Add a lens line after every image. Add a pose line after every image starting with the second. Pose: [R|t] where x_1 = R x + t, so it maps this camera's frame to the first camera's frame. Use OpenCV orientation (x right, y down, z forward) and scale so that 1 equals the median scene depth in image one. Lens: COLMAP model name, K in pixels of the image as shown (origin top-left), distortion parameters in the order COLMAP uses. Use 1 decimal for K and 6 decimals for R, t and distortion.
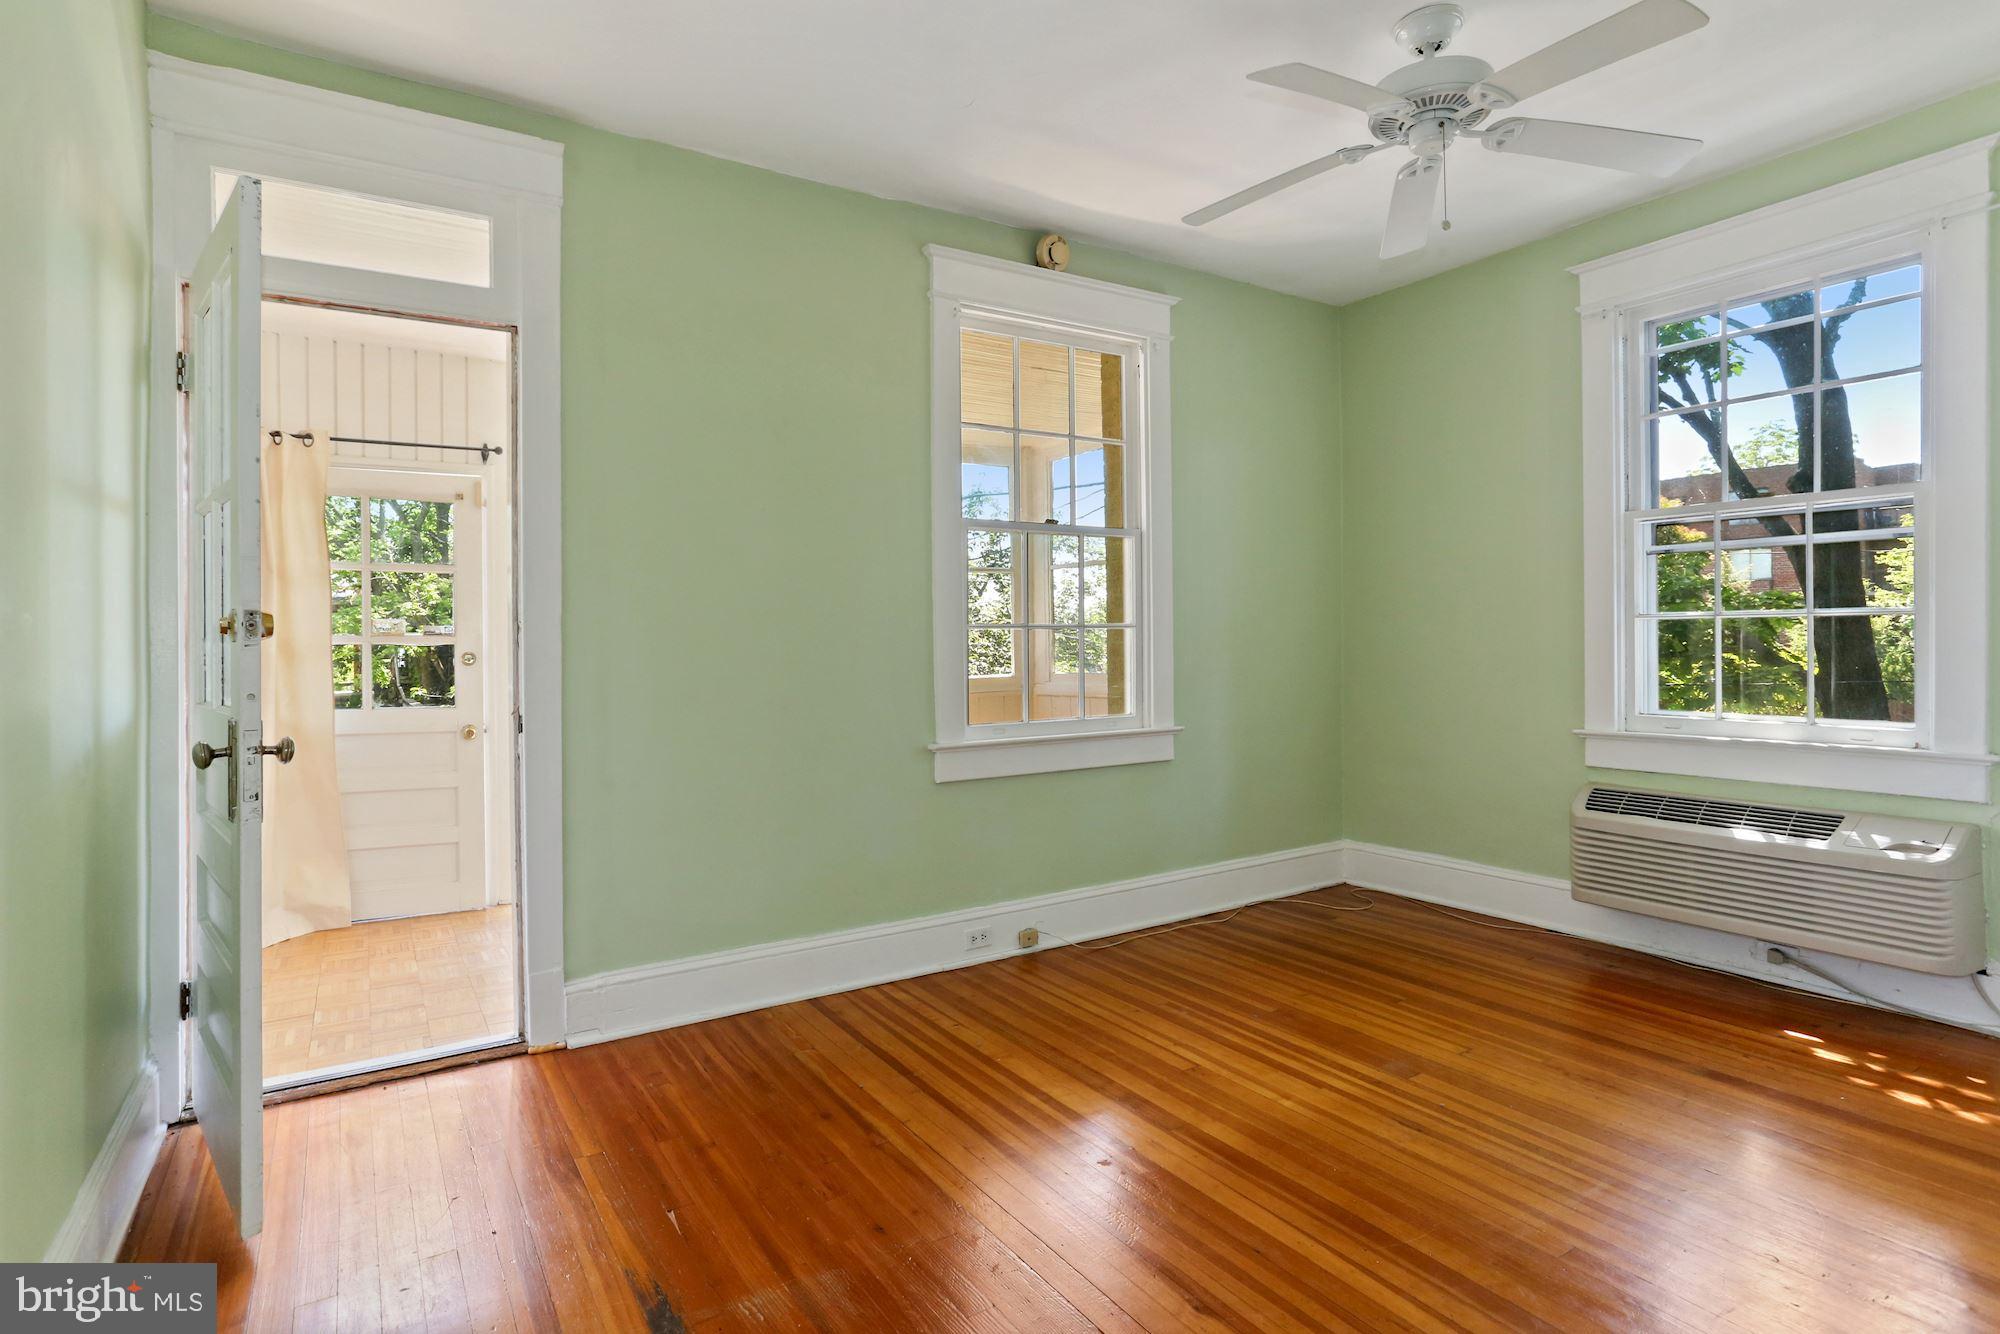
lens RADIAL K [[989.0, 0, 980.8], [0, 989.0, 650.4], [0, 0, 1]] dist [-0.054308, 0.037235]
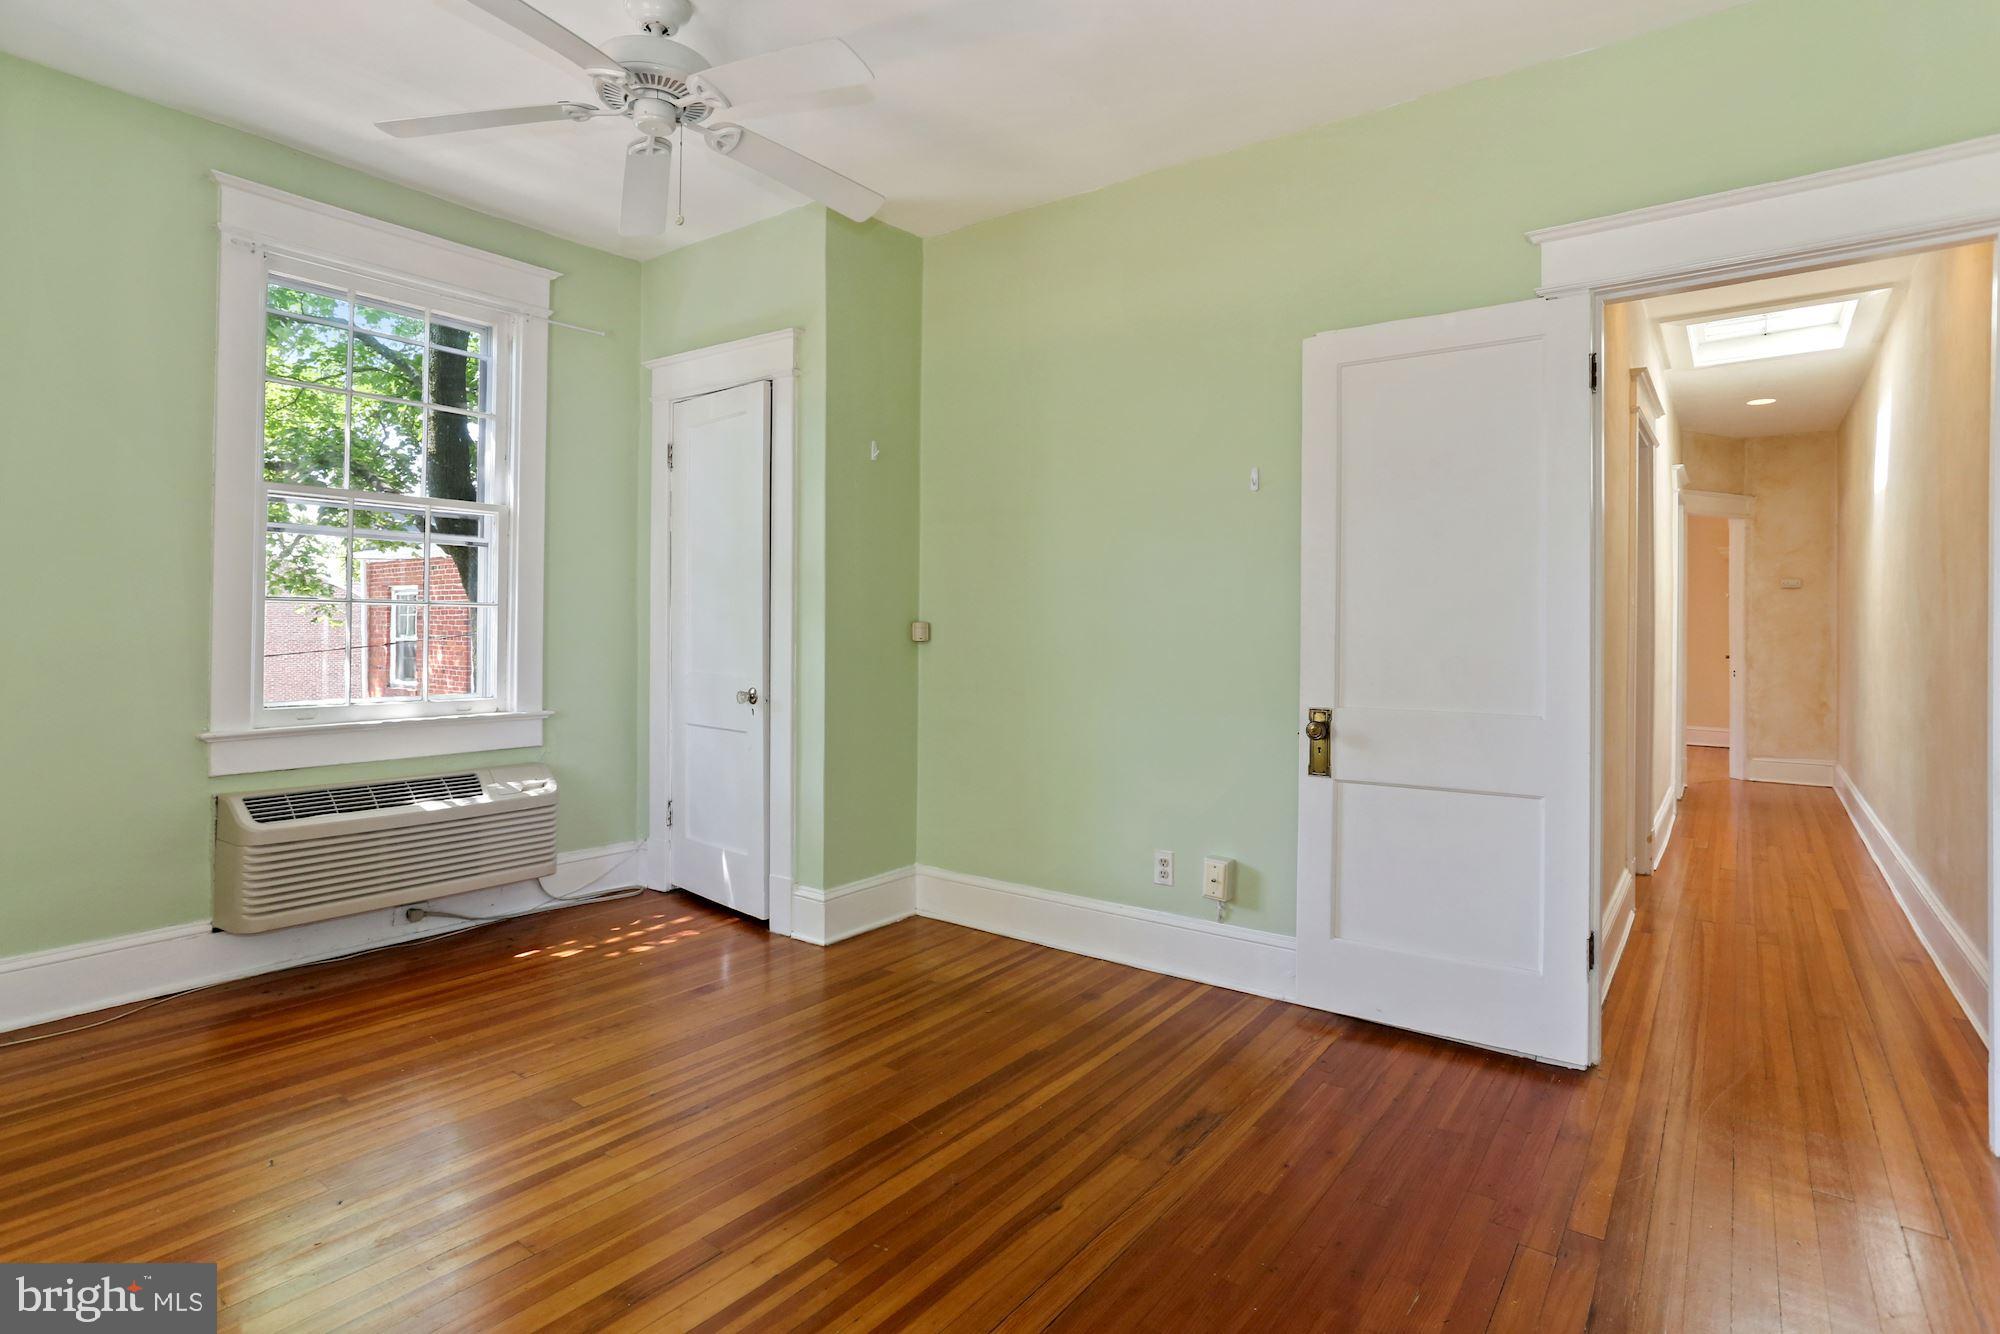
lens RADIAL K [[976.4, 0, 993.9], [0, 976.4, 643.3], [0, 0, 1]] dist [-0.045672, 0.028092]
pose [[-0.333797, -0.003611, 0.942638, -0.490172], [0.001674, 0.999989, 0.004424, 0.005352], [-0.942643, 0.003055, -0.333788, 0.867084]]
